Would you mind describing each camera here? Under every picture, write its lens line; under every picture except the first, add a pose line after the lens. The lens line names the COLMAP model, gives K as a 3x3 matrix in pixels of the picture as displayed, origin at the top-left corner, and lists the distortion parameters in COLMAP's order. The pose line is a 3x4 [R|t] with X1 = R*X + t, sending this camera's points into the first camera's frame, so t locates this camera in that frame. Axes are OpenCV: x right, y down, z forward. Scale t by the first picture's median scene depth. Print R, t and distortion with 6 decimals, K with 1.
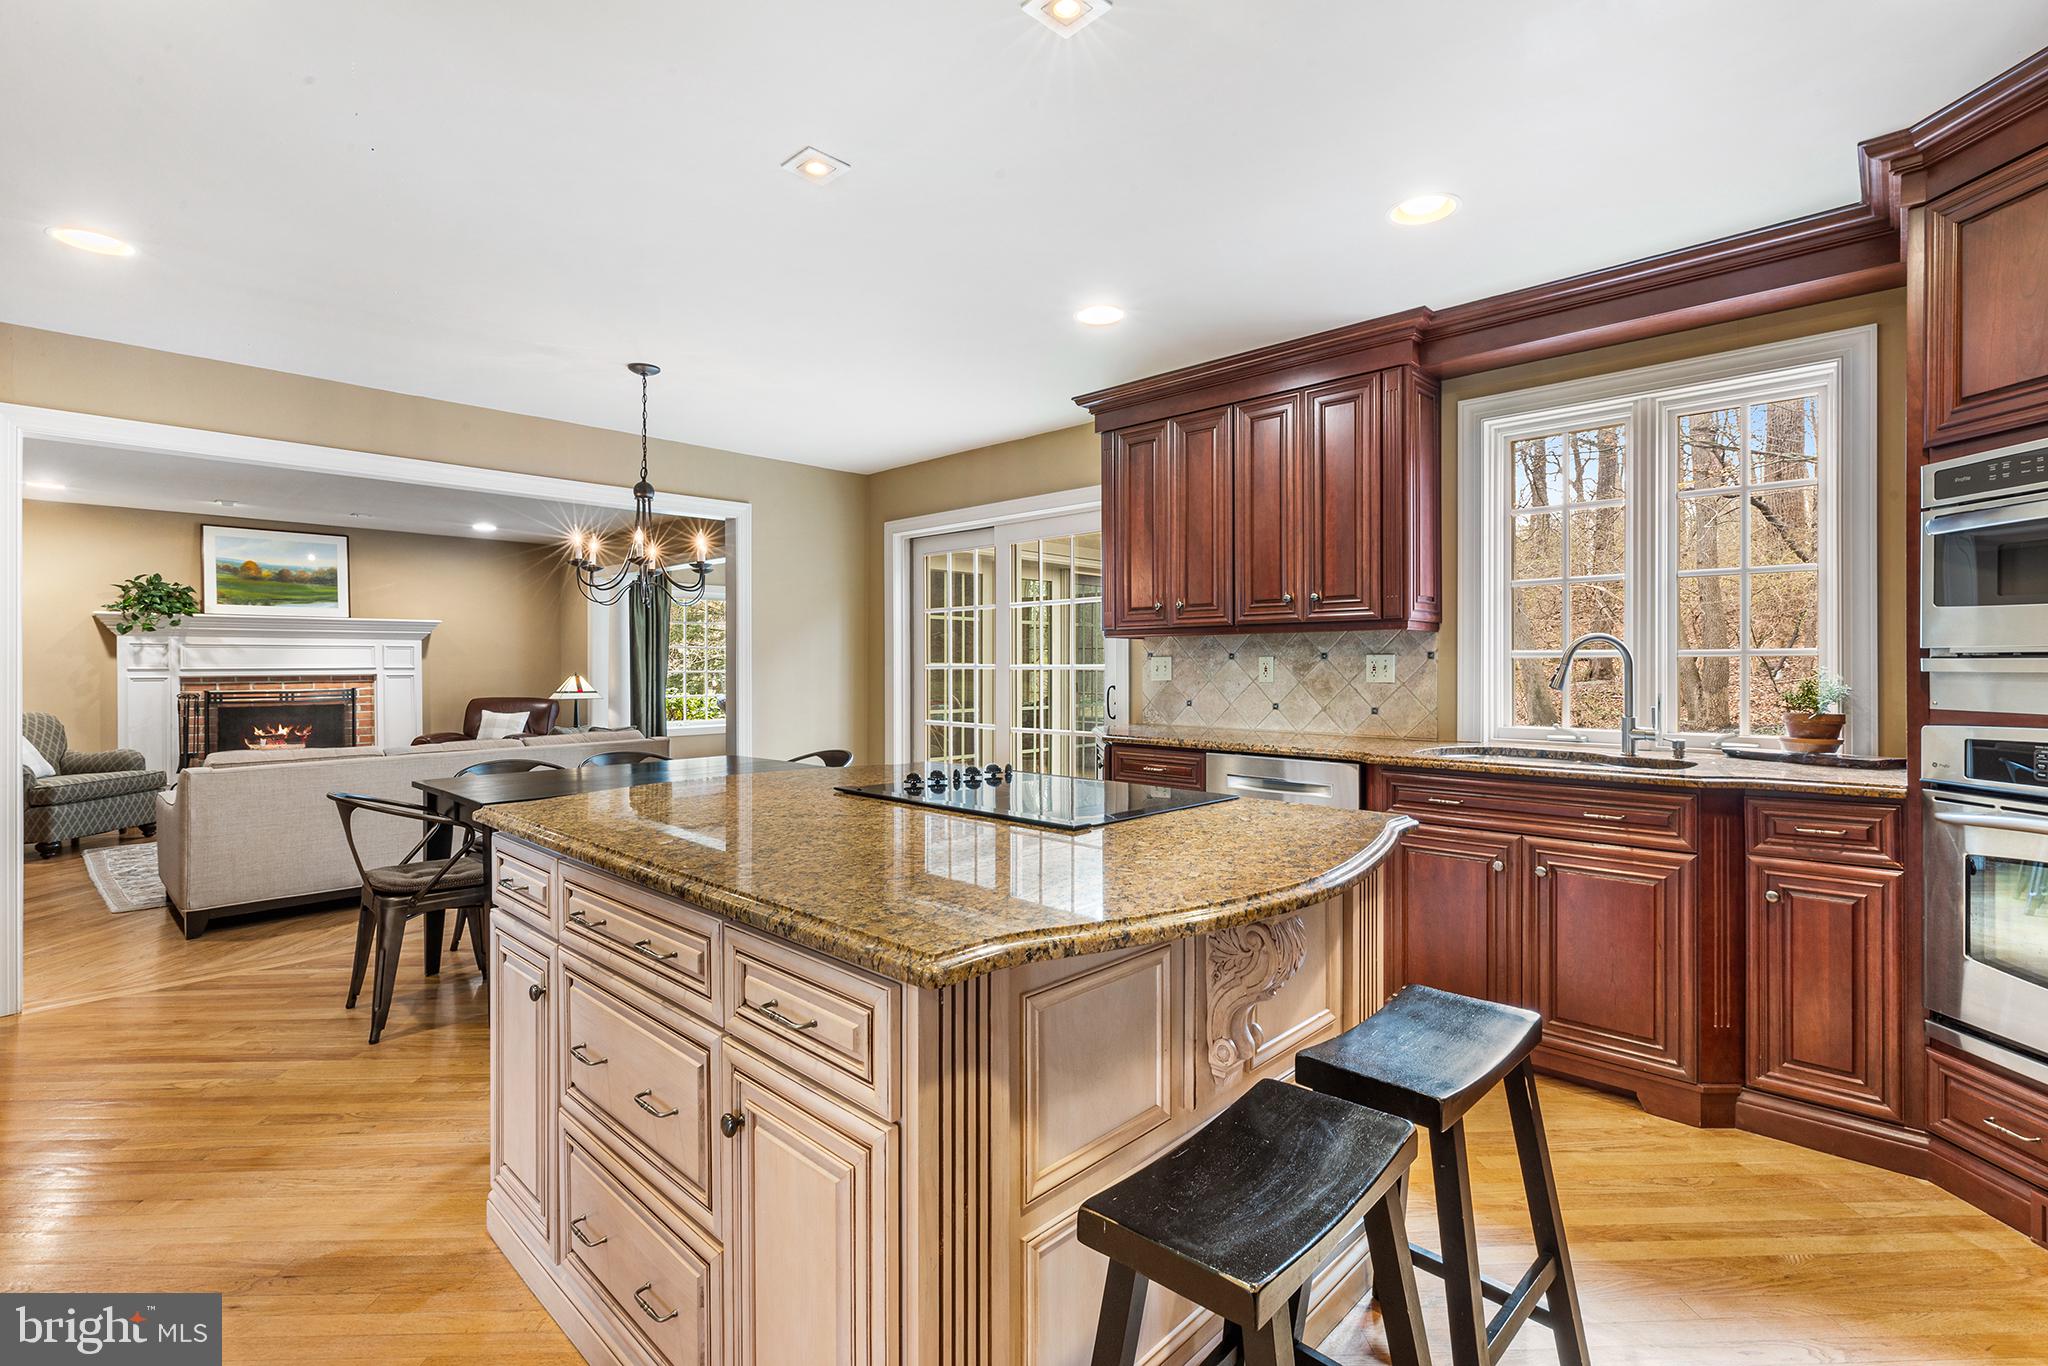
lens RADIAL K [[933.3, 0, 1024.4], [0, 933.3, 671.3], [0, 0, 1]] dist [-0.000081, -0.000355]
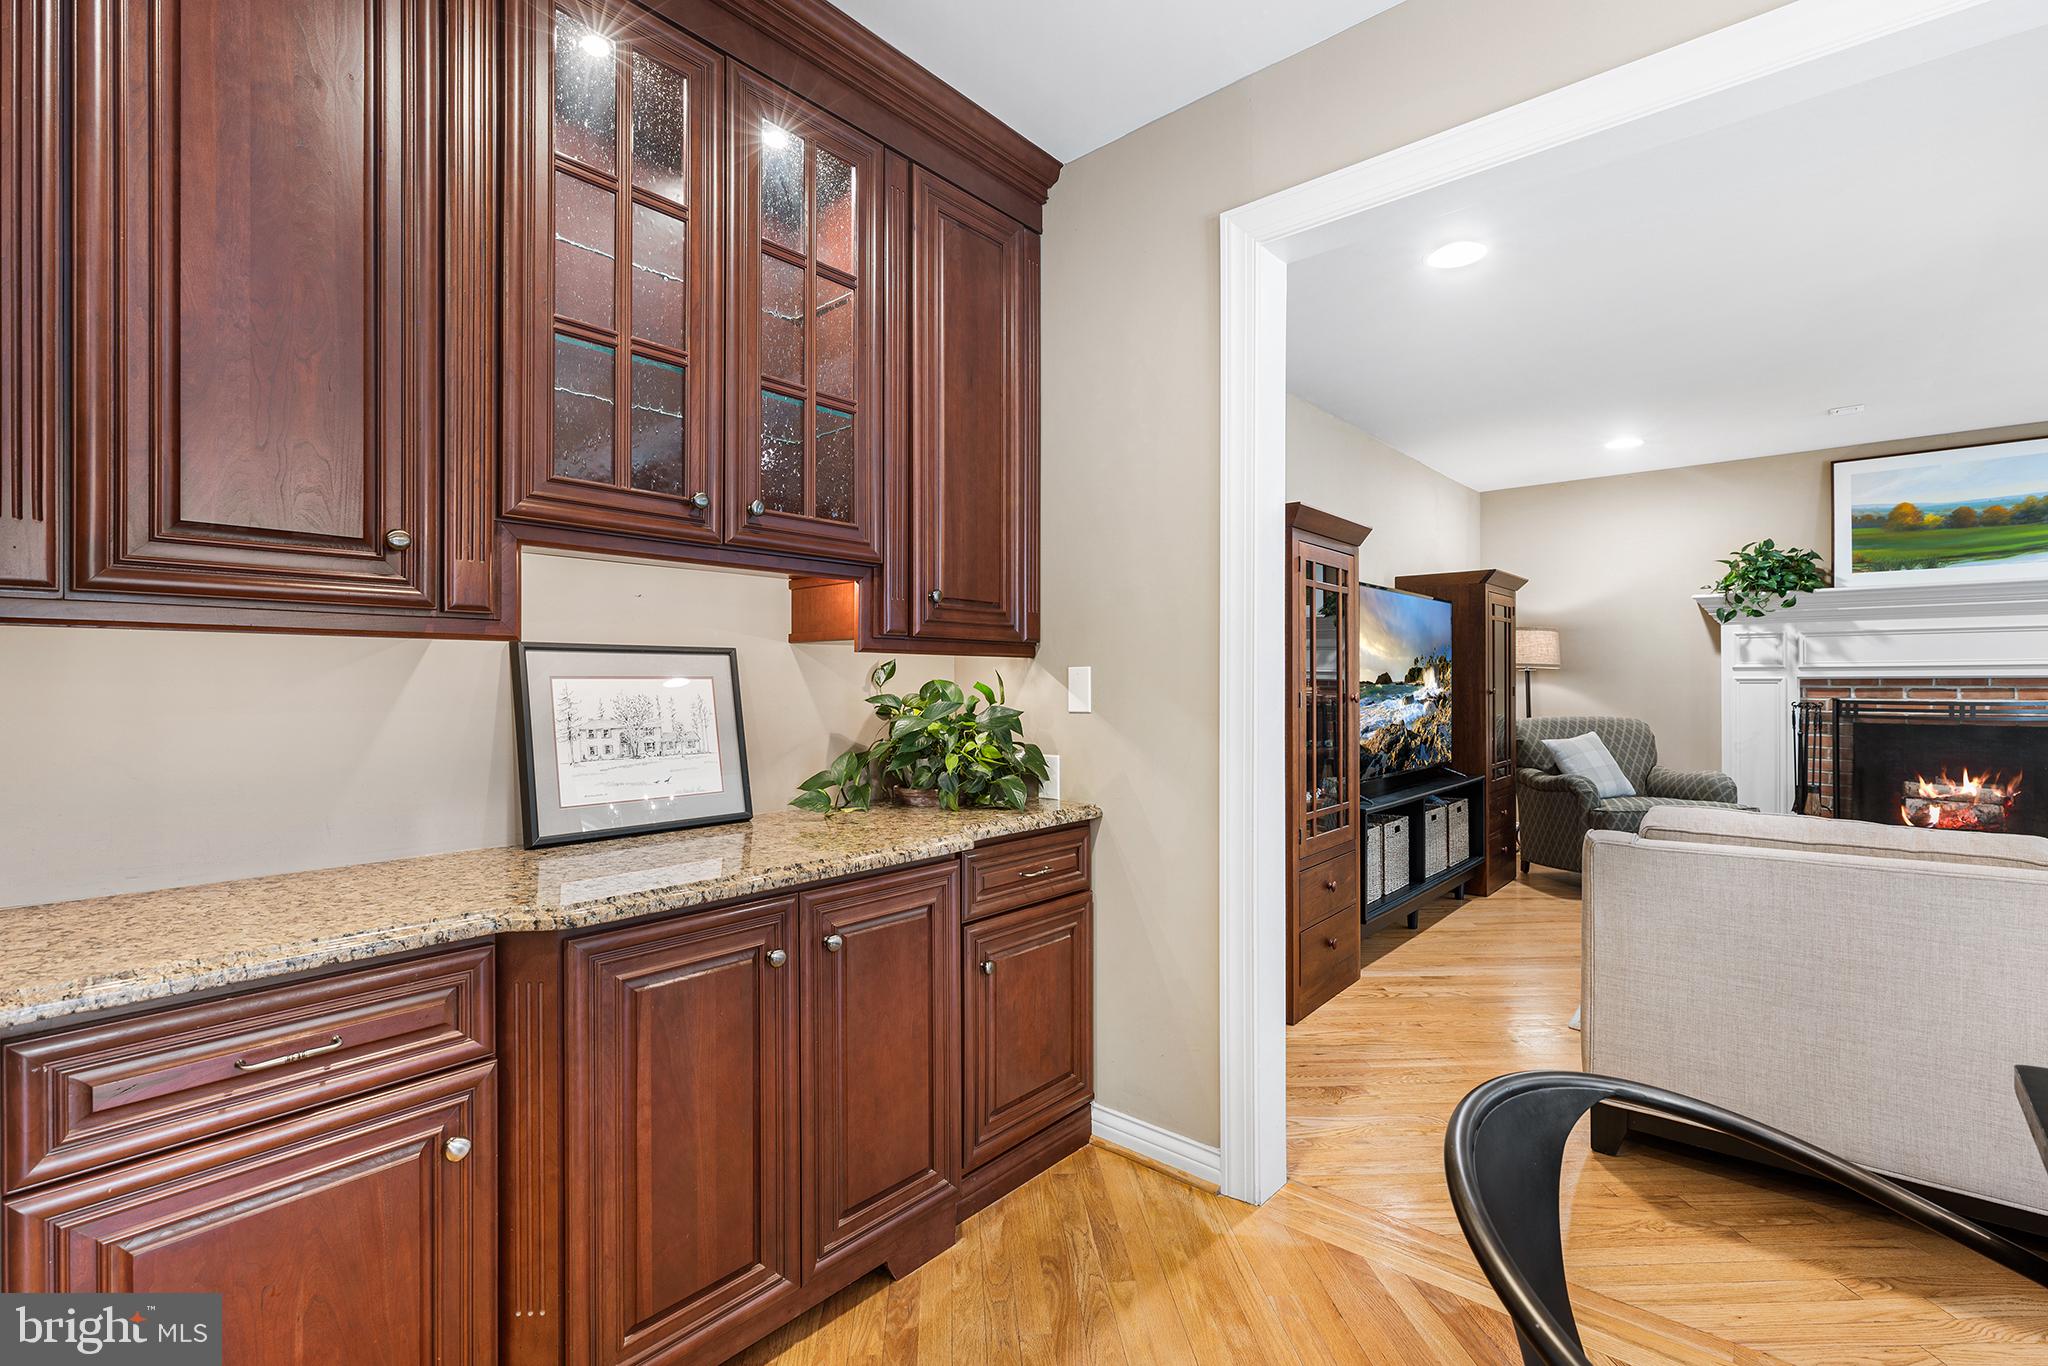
lens RADIAL K [[924.4, 0, 1024.0], [0, 924.4, 683.0], [0, 0, 1]] dist [-0.001123, -0.000386]
pose [[0.045797, 0.002094, -0.998949, -0.377247], [-0.005412, 0.999984, 0.001848, 0.020393], [0.998936, 0.005322, 0.045807, 0.638519]]
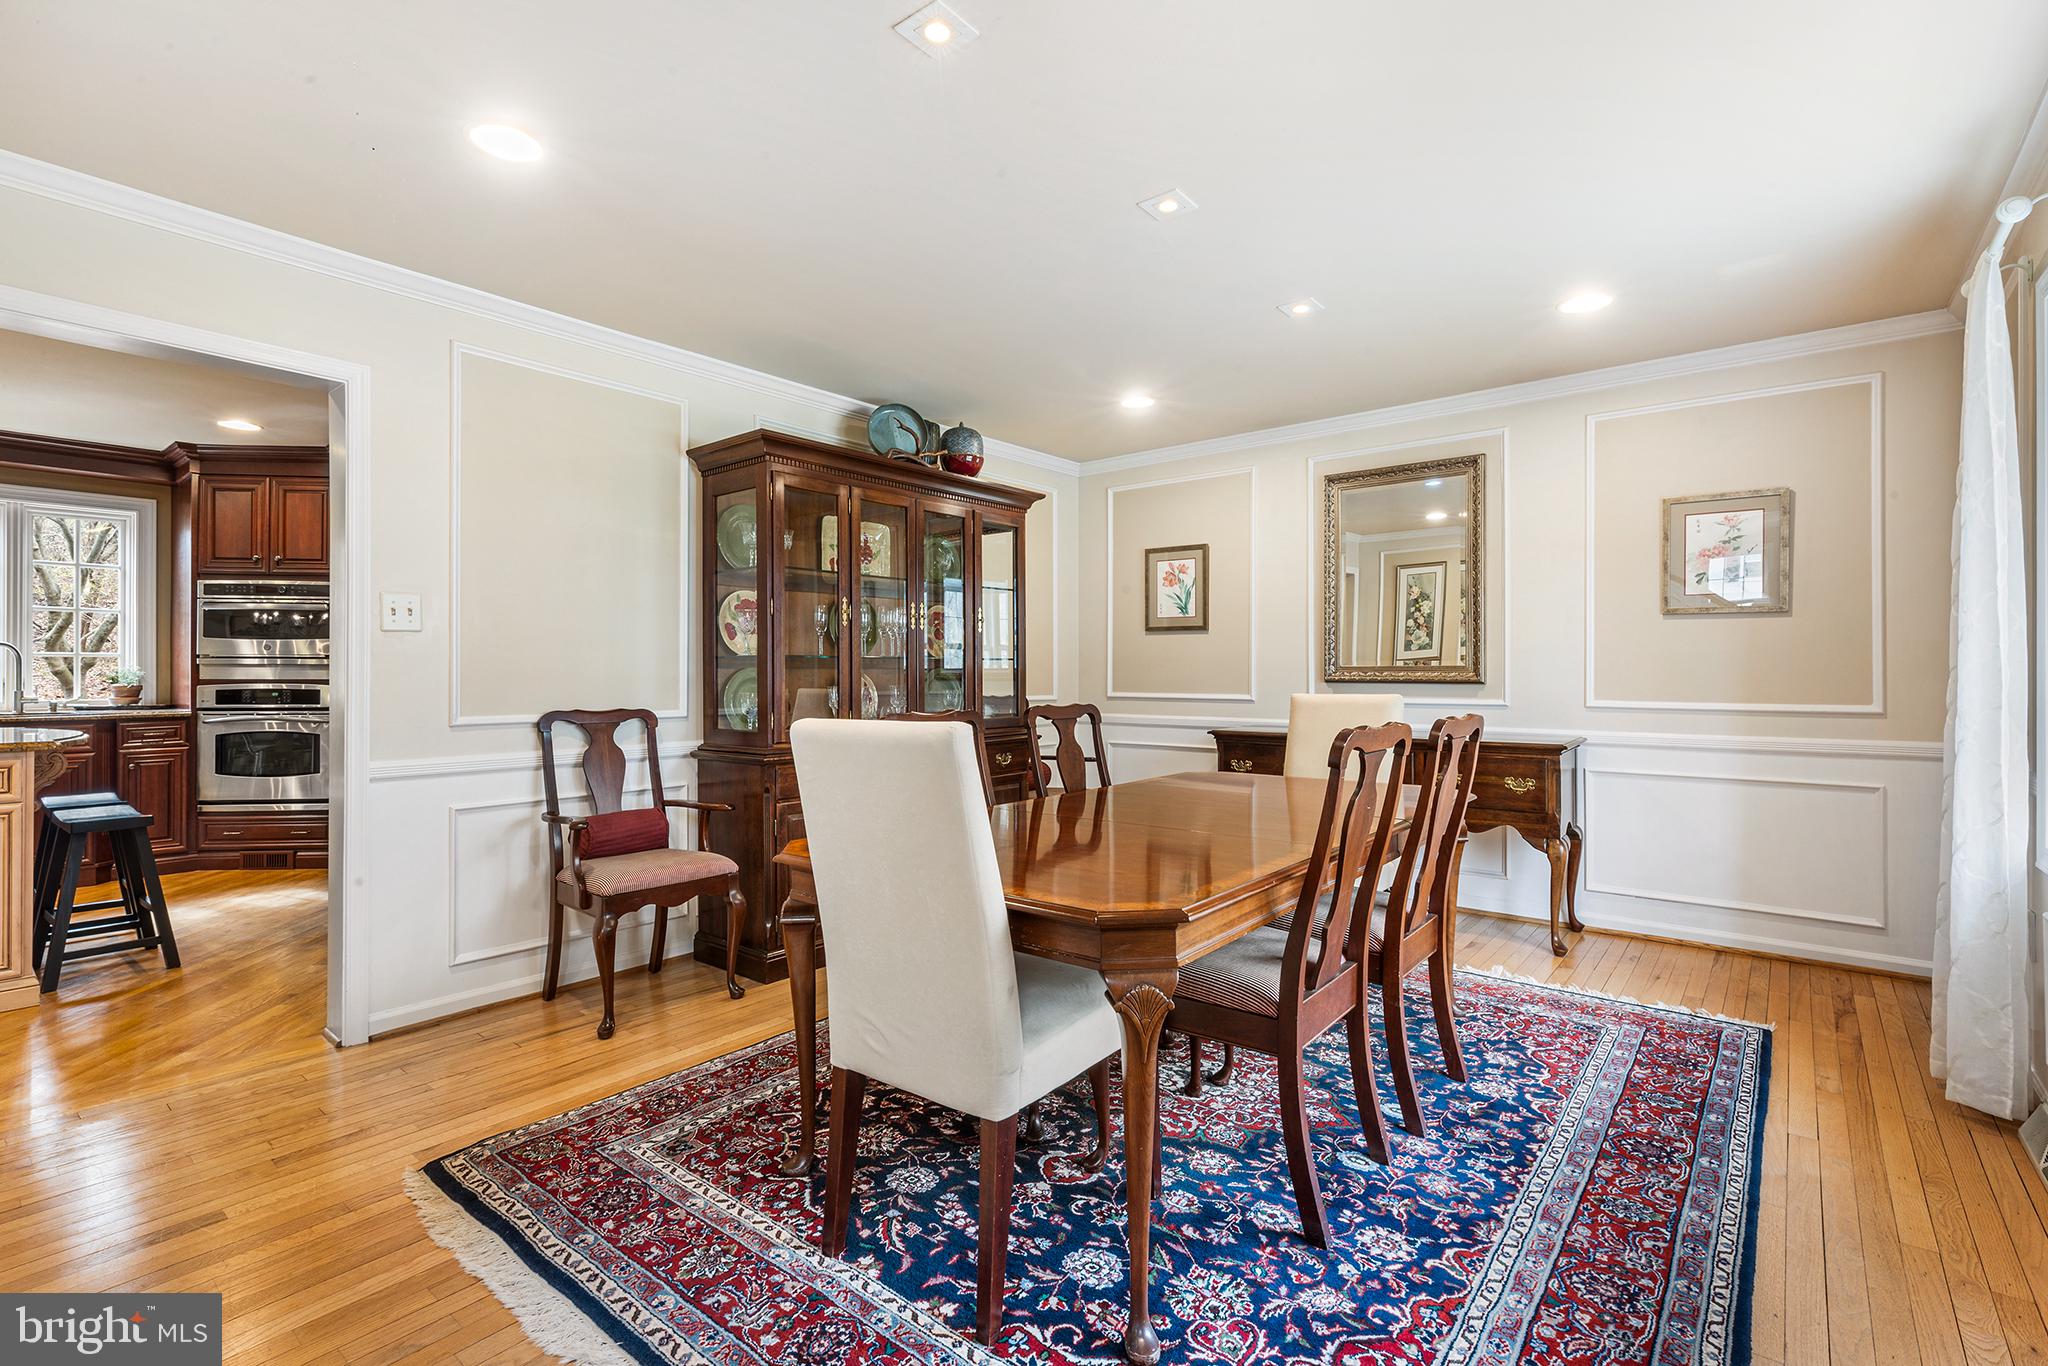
lens RADIAL K [[933.3, 0, 1024.4], [0, 933.3, 671.3], [0, 0, 1]] dist [-0.000081, -0.000355]
pose [[-0.078039, 0.004307, 0.996941, -0.851591], [0.004073, 0.999984, -0.004001, 0.020159], [-0.996942, 0.003748, -0.078055, -0.503380]]
